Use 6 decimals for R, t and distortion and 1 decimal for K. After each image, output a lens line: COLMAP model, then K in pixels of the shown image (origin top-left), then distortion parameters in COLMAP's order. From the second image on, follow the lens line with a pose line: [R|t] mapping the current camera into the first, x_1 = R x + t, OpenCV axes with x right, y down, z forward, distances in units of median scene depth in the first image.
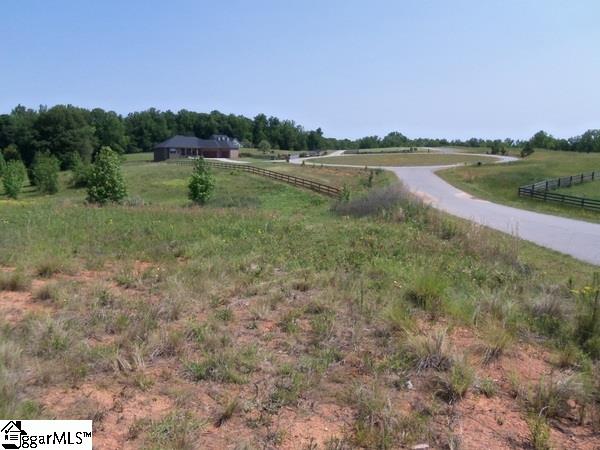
lens RADIAL K [[487.2, 0, 295.6], [0, 487.2, 224.2], [0, 0, 1]] dist [-0.069536, 0.042577]
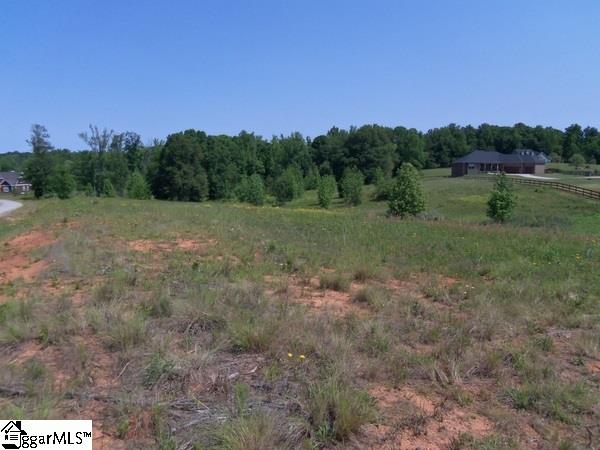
lens RADIAL K [[487.2, 0, 295.6], [0, 487.2, 224.2], [0, 0, 1]] dist [-0.069536, 0.042577]
pose [[0.830177, 0.052620, -0.555010, -0.002072], [-0.070025, 0.997493, -0.010172, 0.000052], [0.553084, 0.047309, 0.831781, -0.001354]]
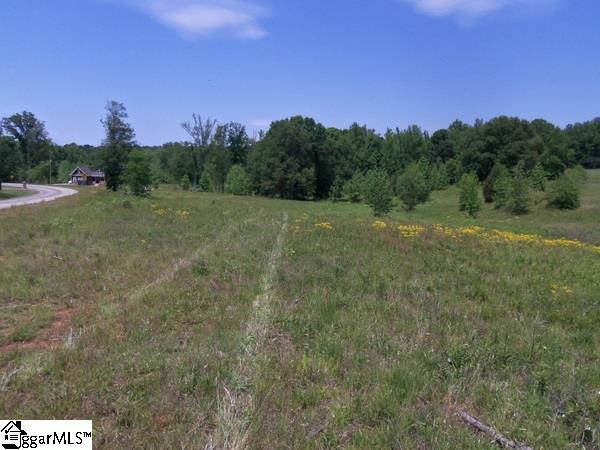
lens RADIAL K [[487.2, 0, 295.6], [0, 487.2, 224.2], [0, 0, 1]] dist [-0.069536, 0.042577]
pose [[0.692004, 0.089390, -0.716338, -0.148116], [-0.114117, 0.993373, 0.013721, -0.013277], [0.712817, 0.072251, 0.697619, 0.144050]]
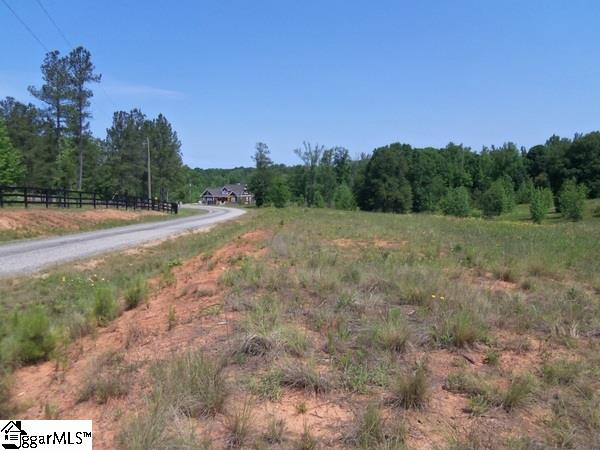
lens RADIAL K [[487.2, 0, 295.6], [0, 487.2, 224.2], [0, 0, 1]] dist [-0.069536, 0.042577]
pose [[0.534645, 0.058260, -0.843066, 0.010602], [-0.107618, 0.994192, 0.000456, 0.002904], [0.838196, 0.090486, 0.537810, -0.009890]]
